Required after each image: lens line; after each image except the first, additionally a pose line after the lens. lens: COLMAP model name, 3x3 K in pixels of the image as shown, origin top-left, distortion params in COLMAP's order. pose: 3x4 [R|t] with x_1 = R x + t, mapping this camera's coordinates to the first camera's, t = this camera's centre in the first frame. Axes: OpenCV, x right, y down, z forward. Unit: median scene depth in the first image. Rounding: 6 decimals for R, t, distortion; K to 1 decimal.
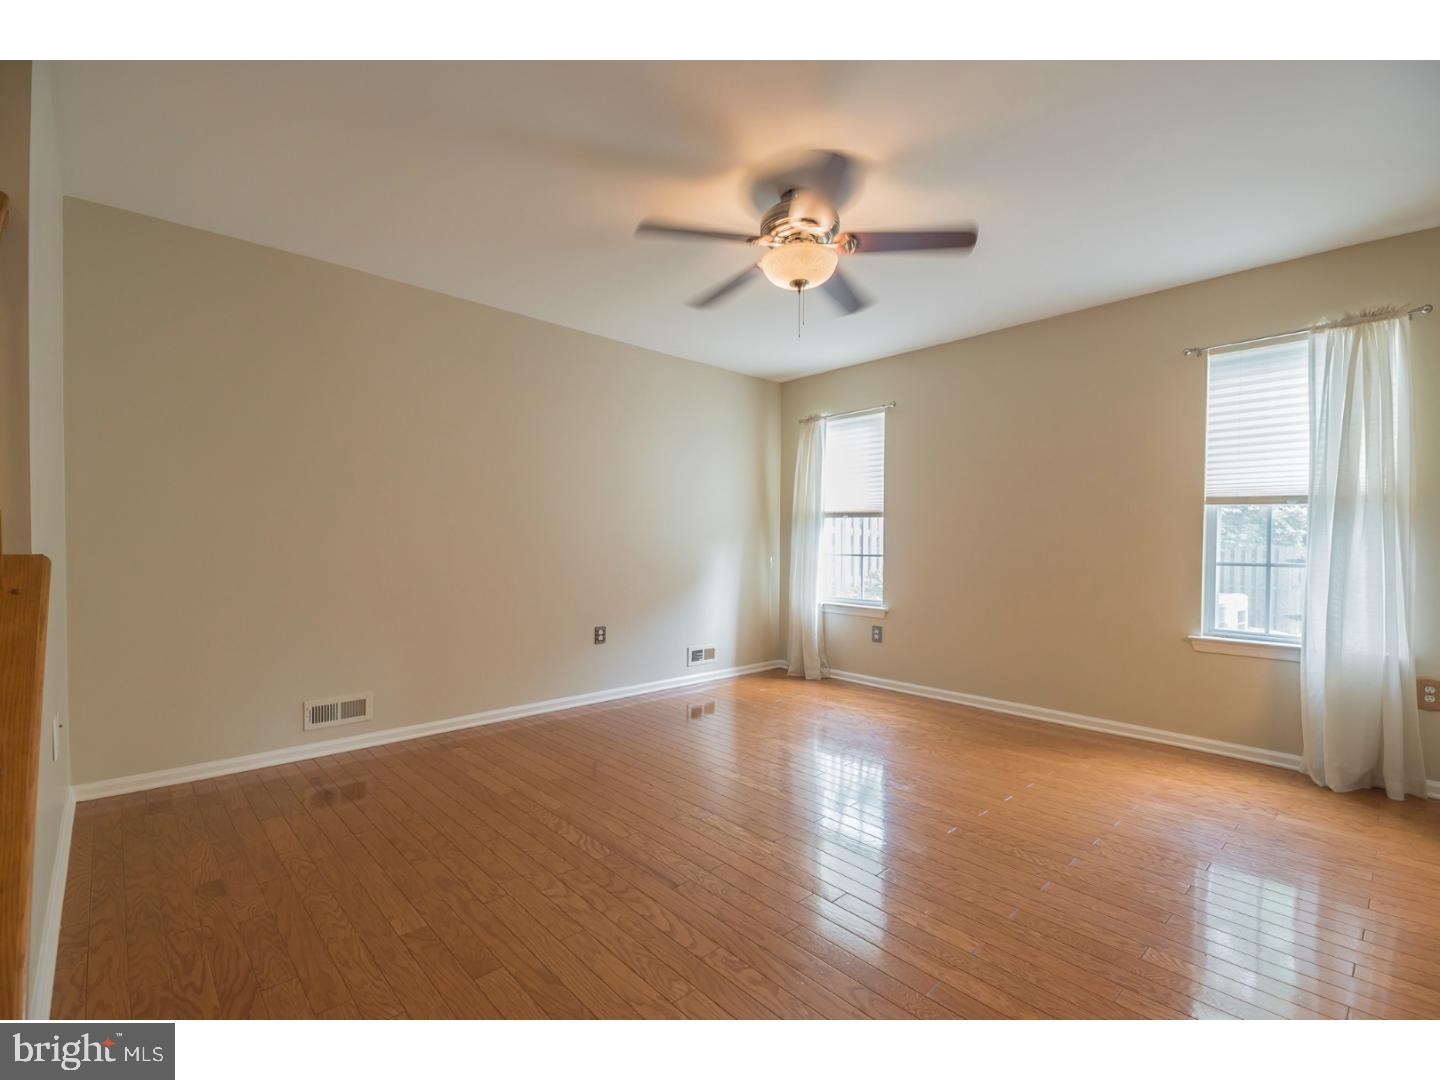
lens RADIAL K [[663.7, 0, 725.4], [0, 663.7, 549.9], [0, 0, 1]] dist [-0.028101, -0.000263]
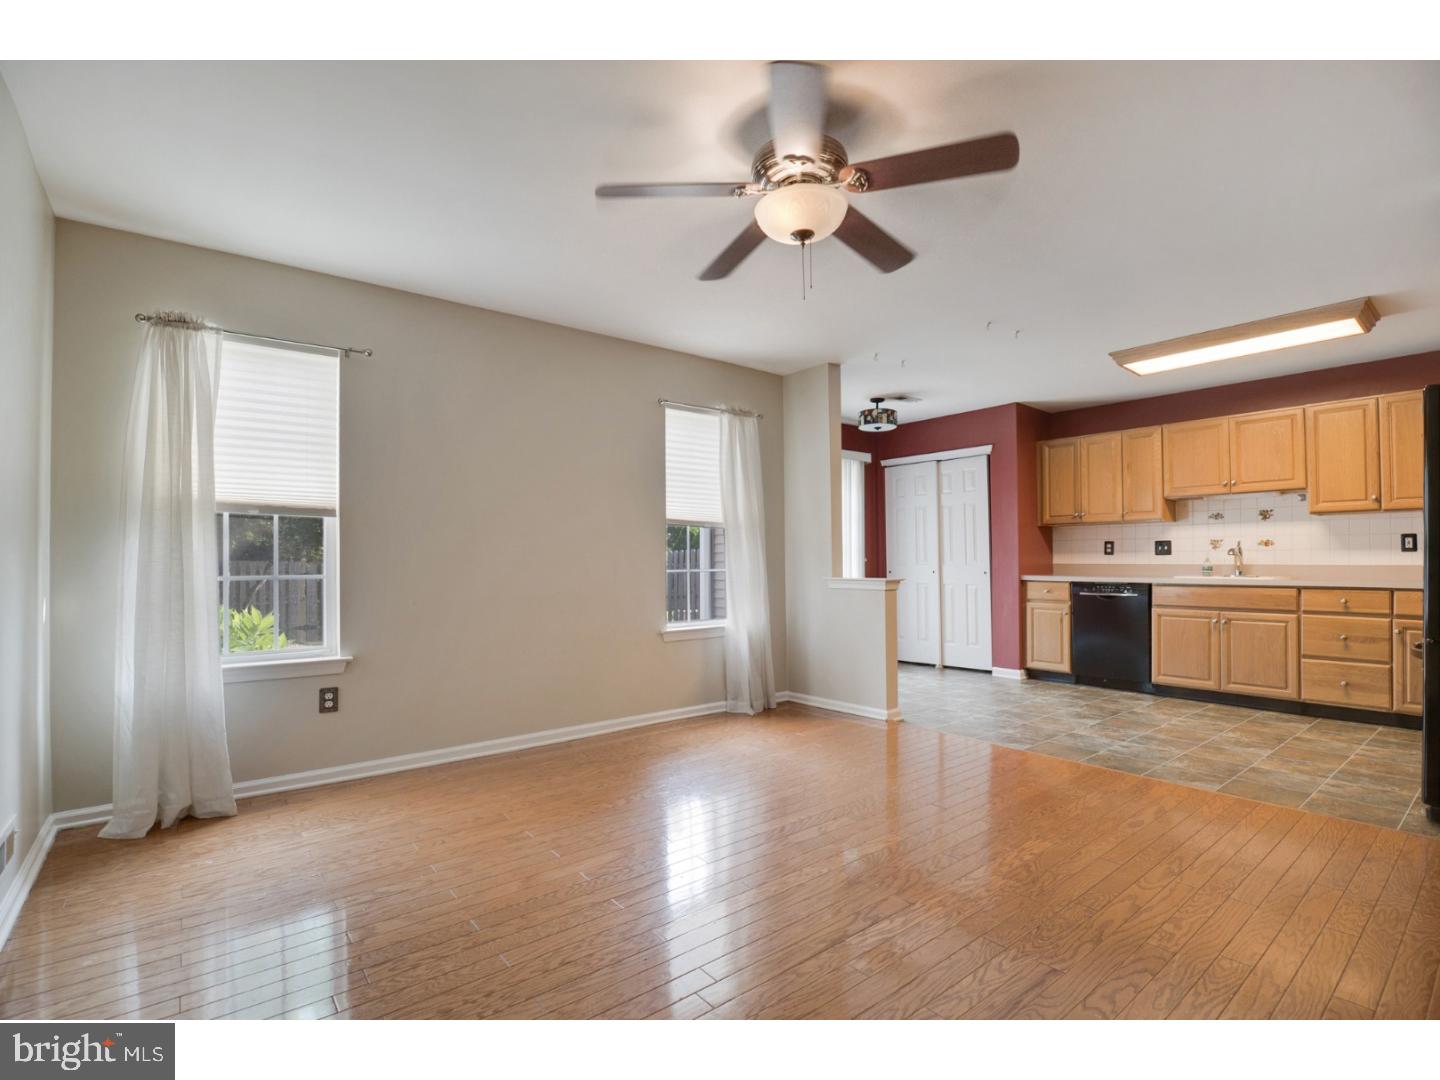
lens RADIAL K [[663.7, 0, 725.4], [0, 663.7, 549.9], [0, 0, 1]] dist [-0.028101, -0.000263]
pose [[0.058986, 0.010017, 0.998209, -0.544667], [0.022071, 0.999692, -0.011336, -0.003940], [-0.998015, 0.022701, 0.058747, 0.812518]]
